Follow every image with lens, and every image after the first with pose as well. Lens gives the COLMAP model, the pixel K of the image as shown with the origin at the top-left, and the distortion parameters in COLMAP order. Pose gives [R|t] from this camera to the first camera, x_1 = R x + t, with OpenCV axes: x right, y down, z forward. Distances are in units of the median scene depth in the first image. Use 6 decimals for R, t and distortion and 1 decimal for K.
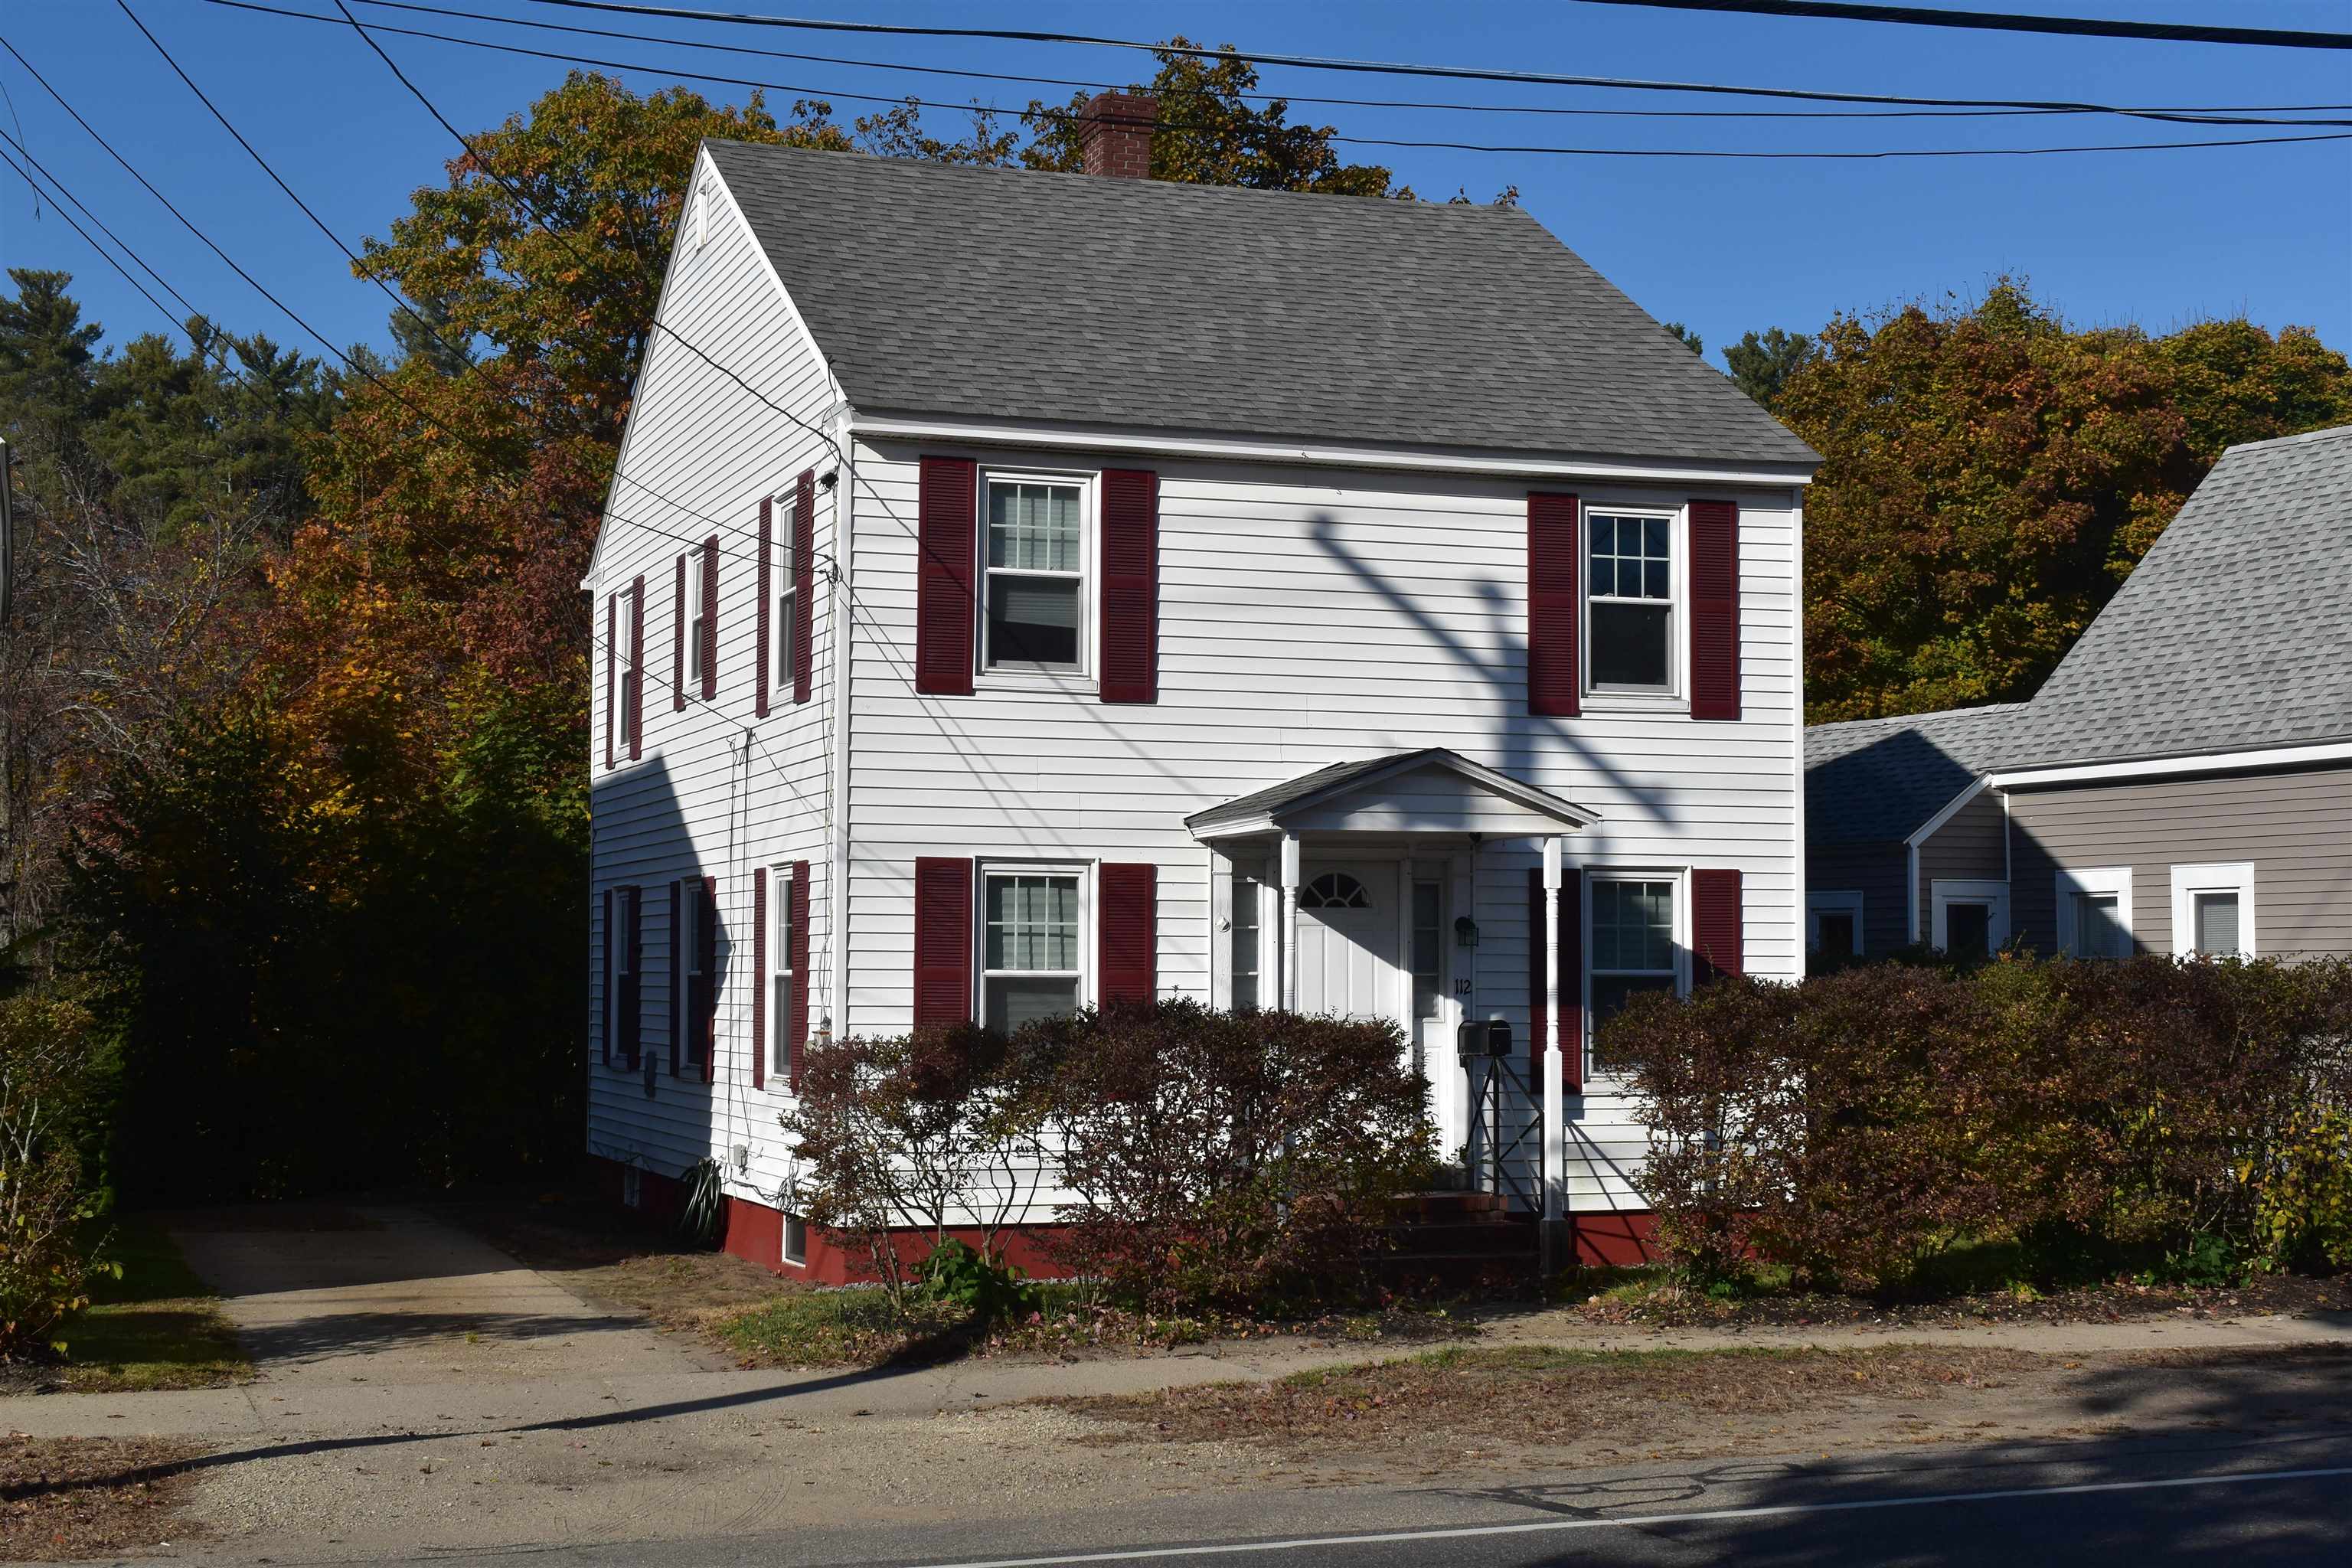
lens RADIAL K [[3354.2, 0, 1176.0], [0, 3354.2, 784.0], [0, 0, 1]] dist [-0.014044, -0.101048]
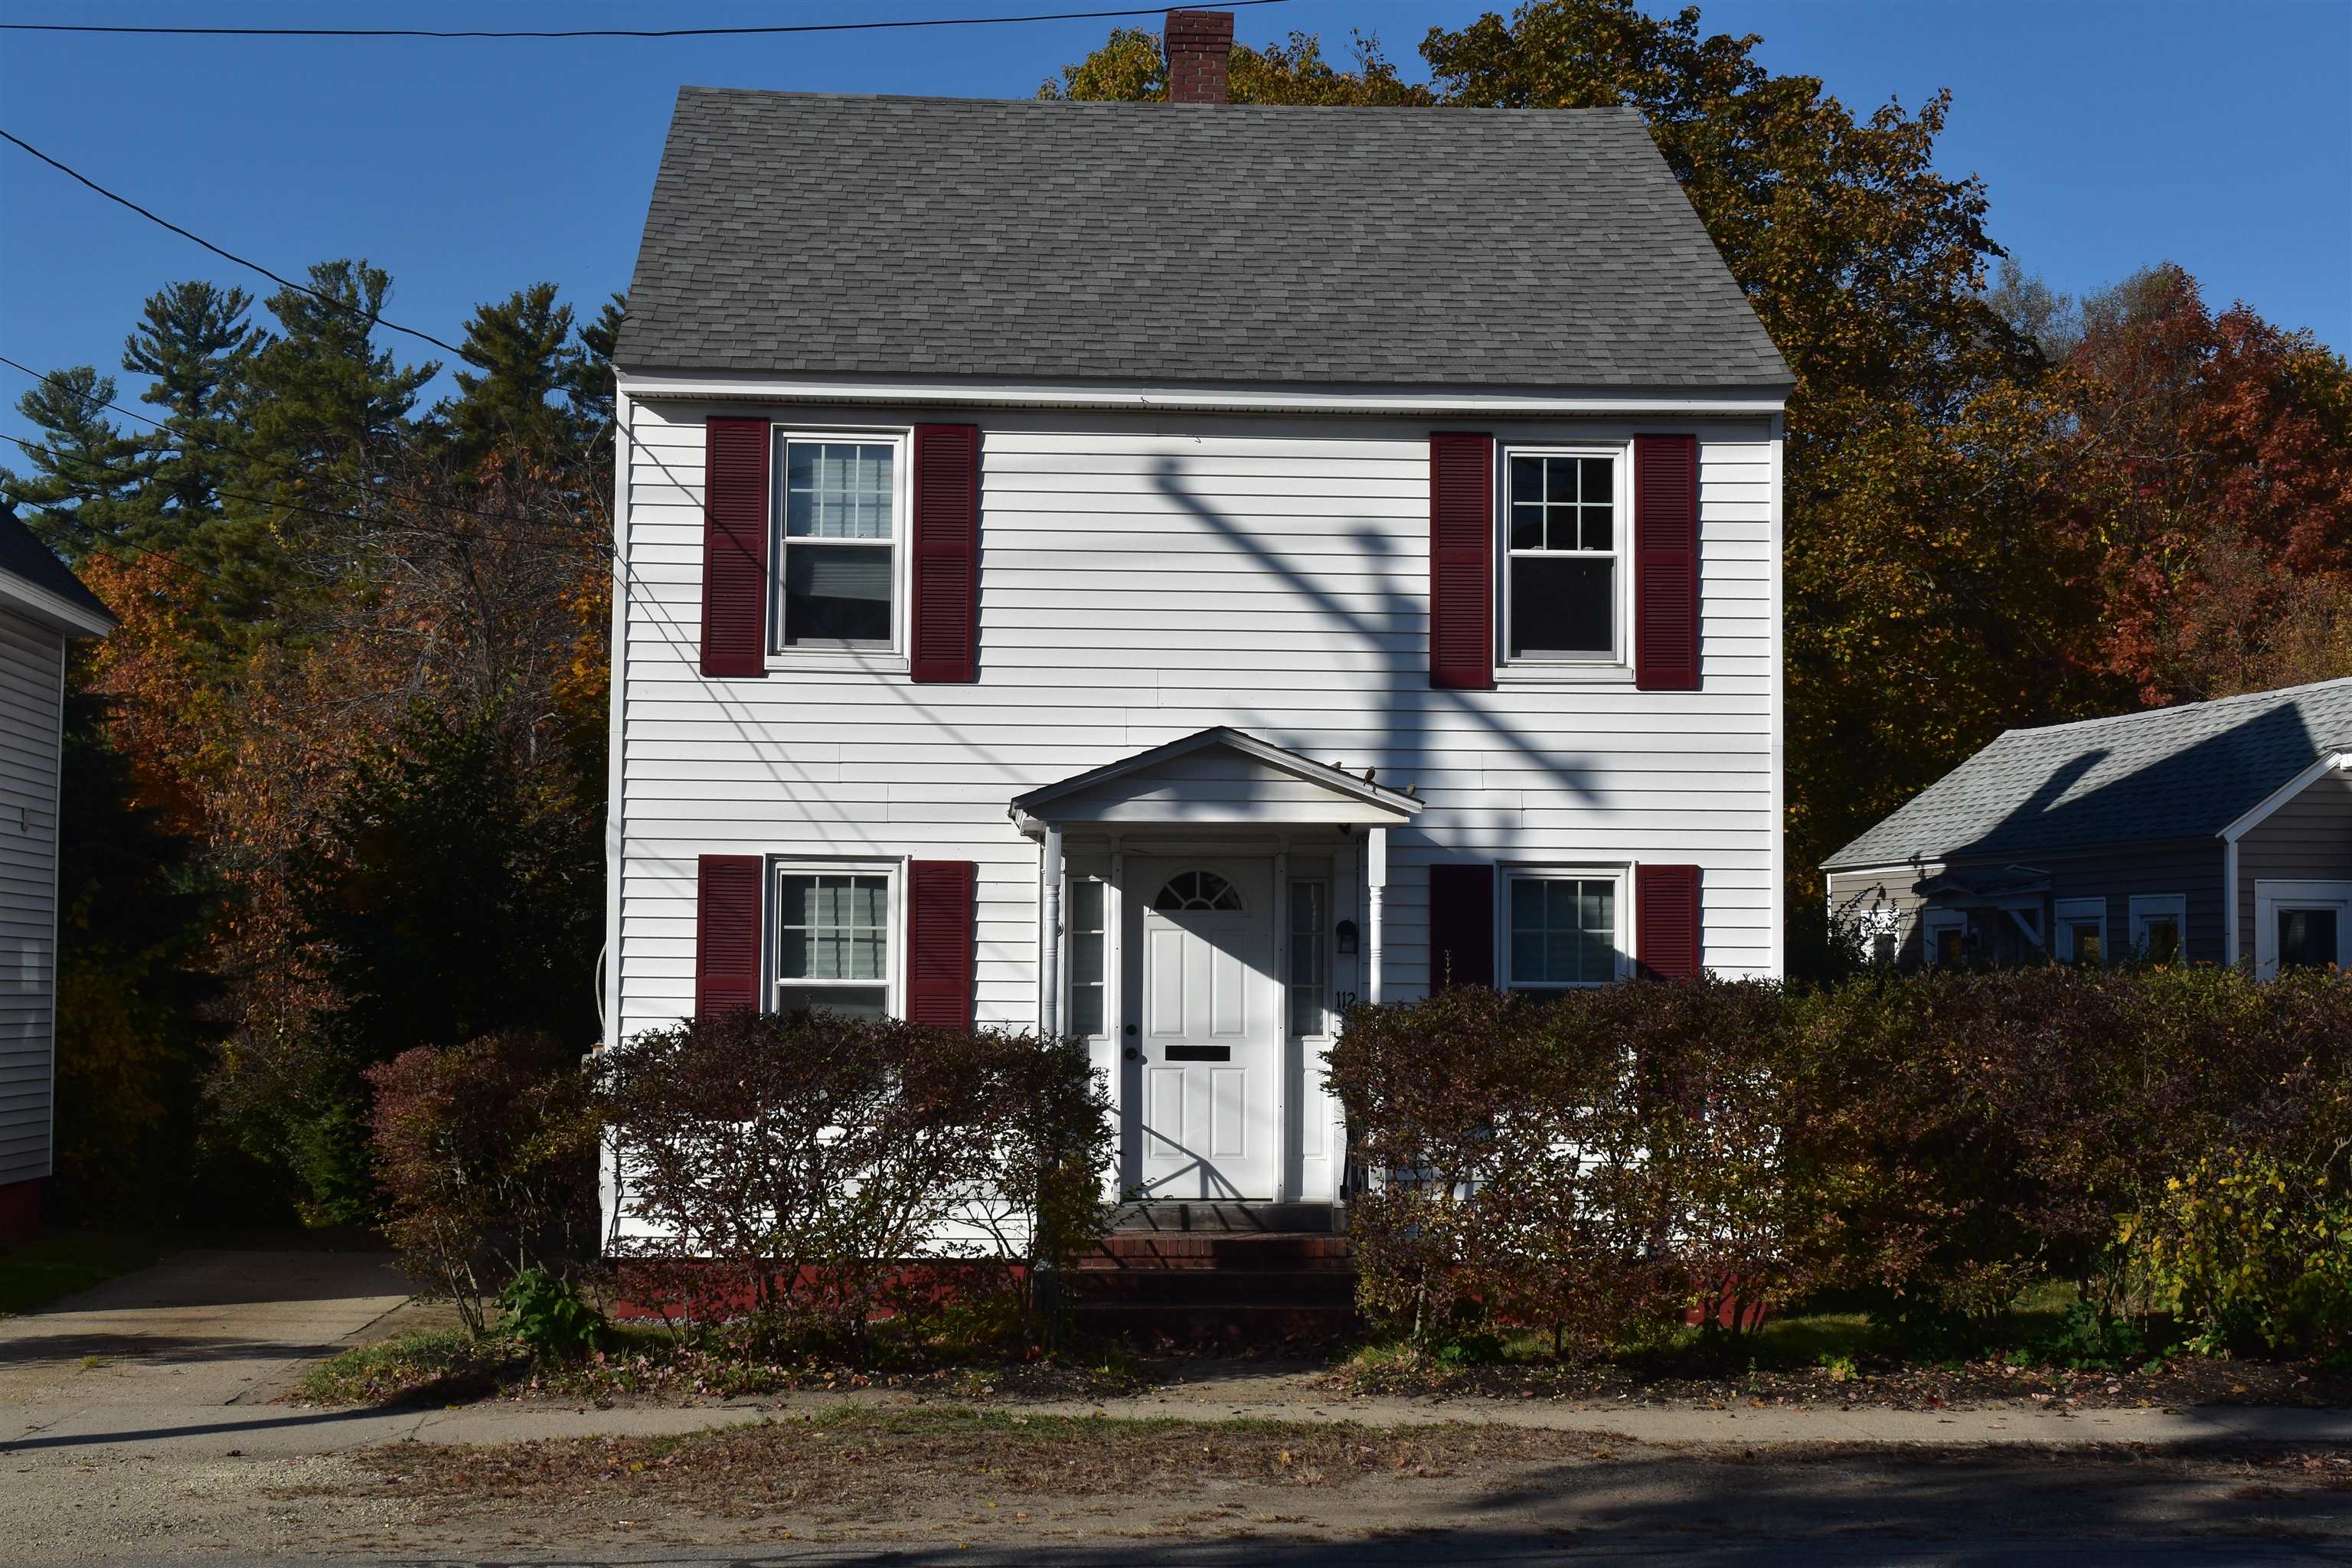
lens RADIAL K [[3611.7, 0, 1176.0], [0, 3611.7, 784.0], [0, 0, 1]] dist [-0.011583, 0.005793]
pose [[0.962908, -0.011323, -0.269594, 0.297398], [0.010668, 0.999936, -0.003891, 0.007254], [0.269620, 0.000871, 0.962966, 0.080673]]
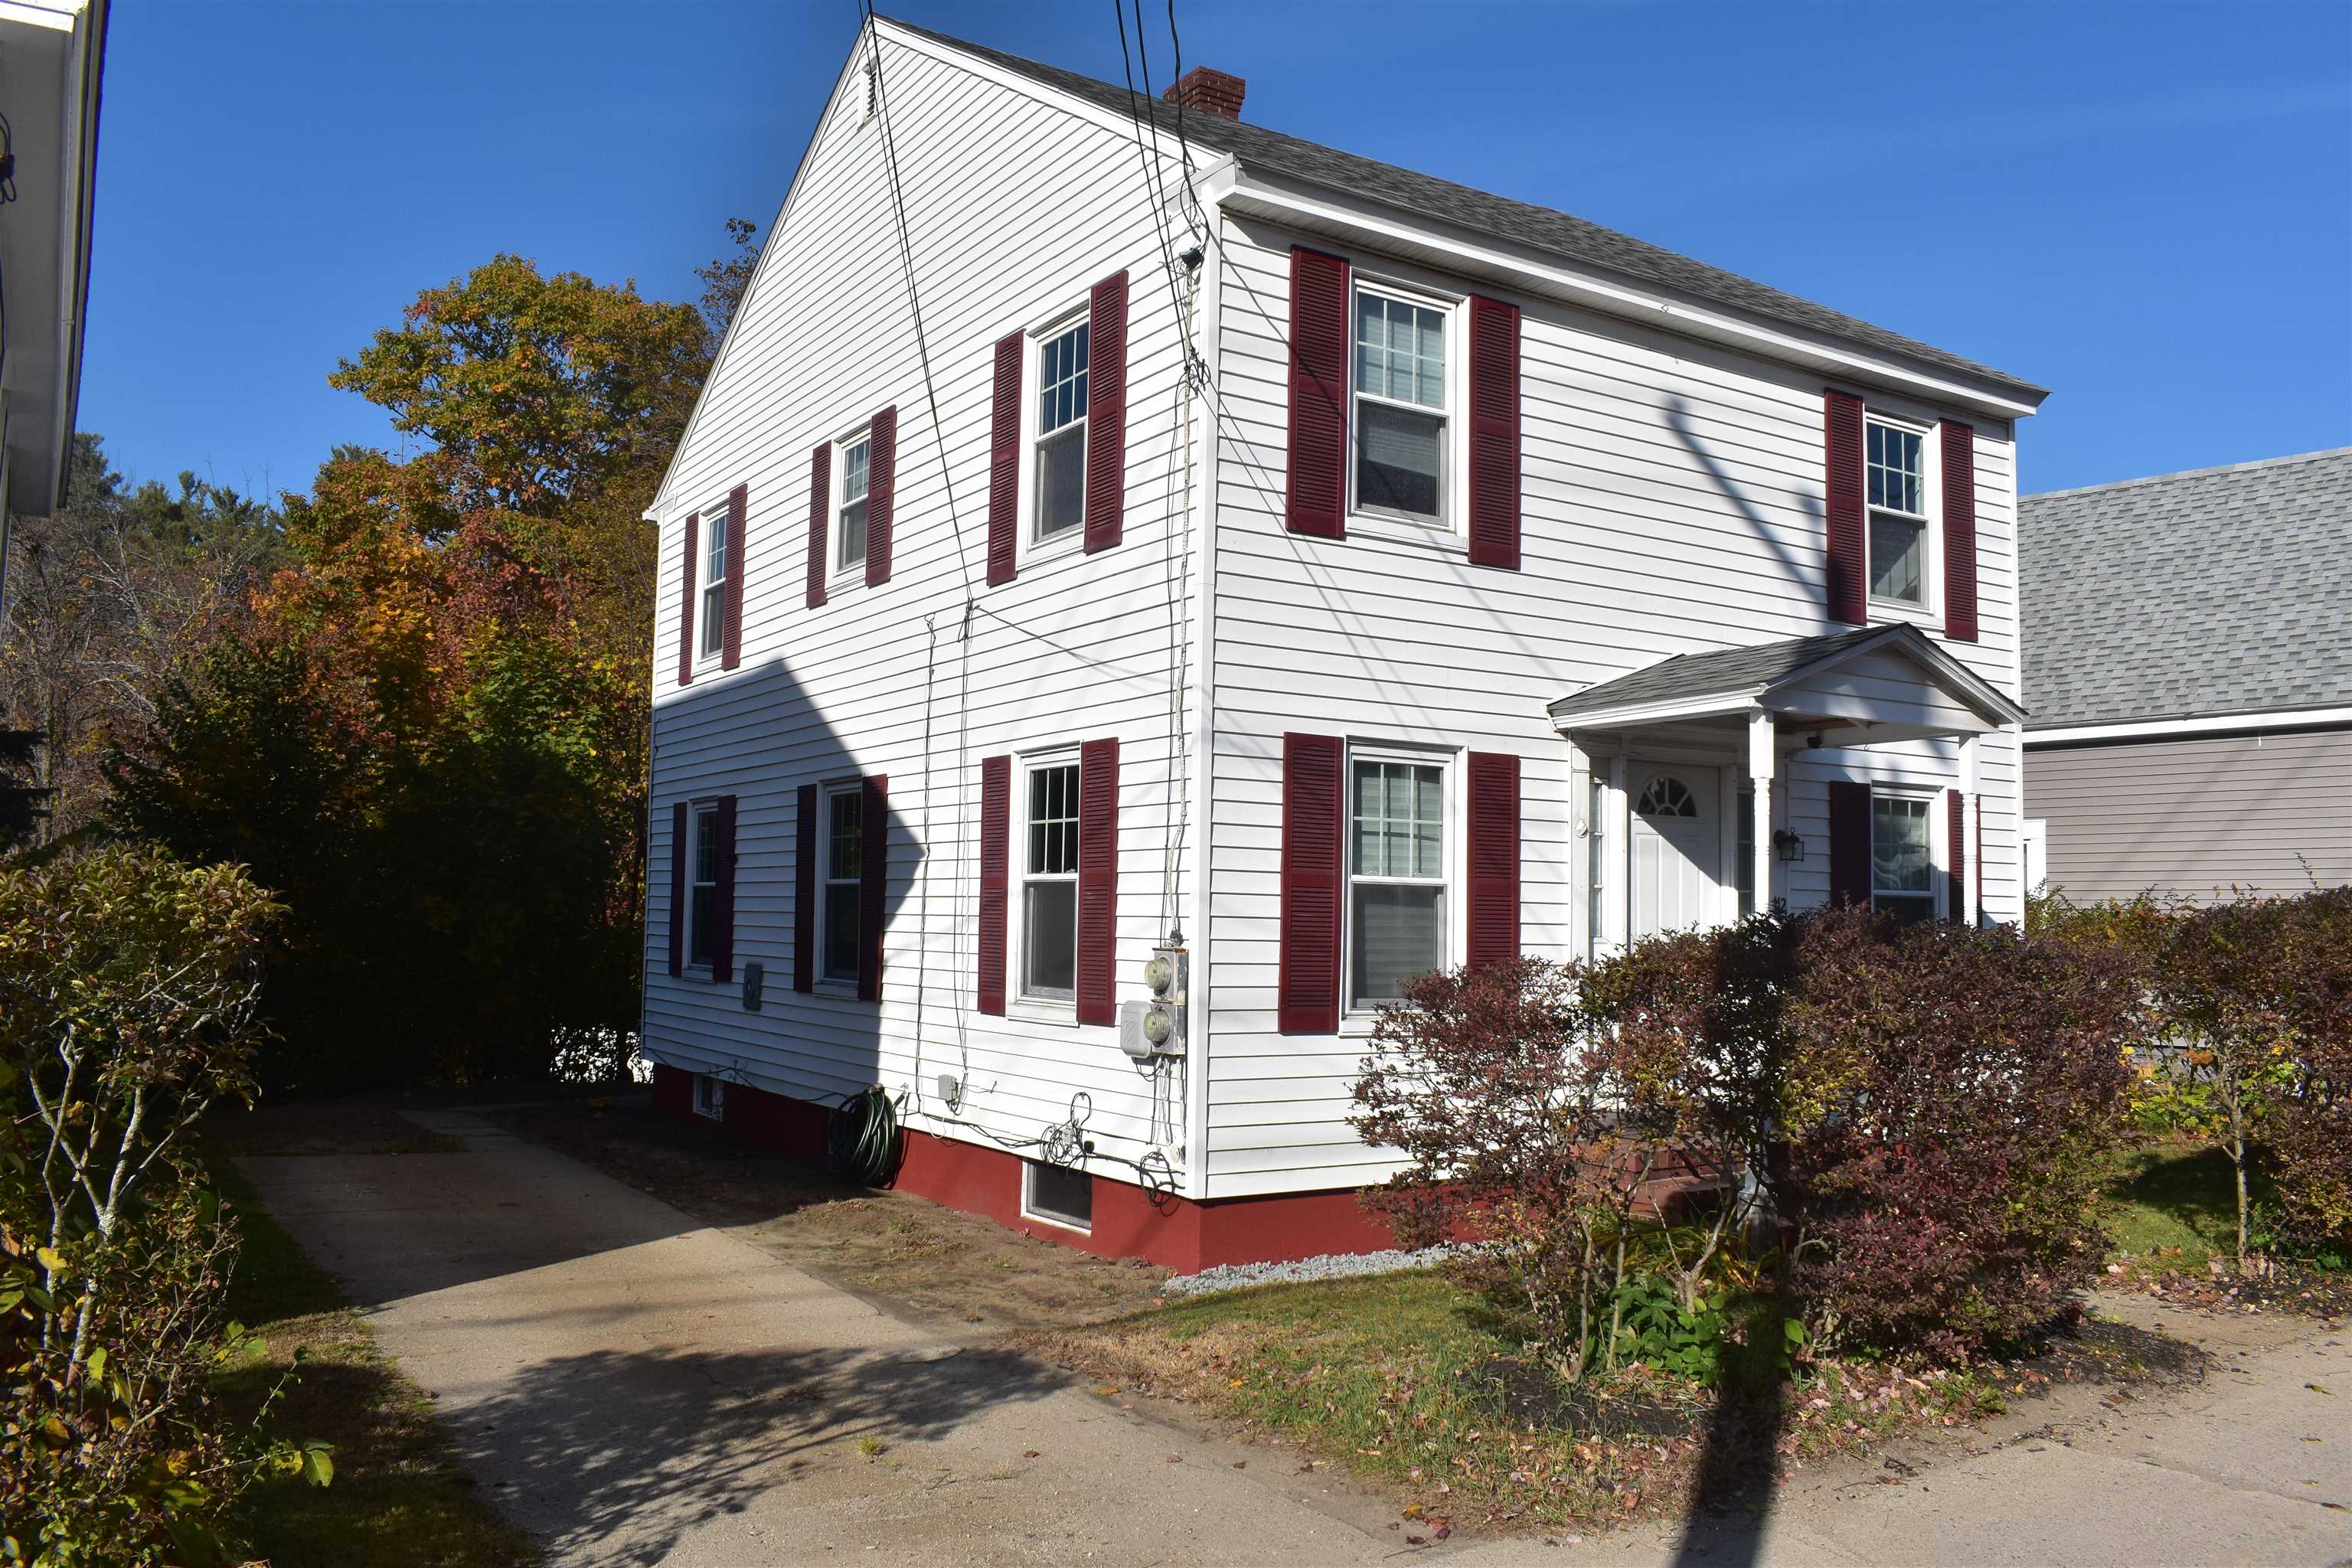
lens RADIAL K [[1869.2, 0, 1176.0], [0, 1869.2, 784.0], [0, 0, 1]] dist [-0.091844, 0.002790]
pose [[0.974473, 0.030527, 0.222418, -0.191327], [-0.027610, 0.999487, -0.016216, 0.039879], [-0.222799, 0.009661, 0.974816, 0.538943]]
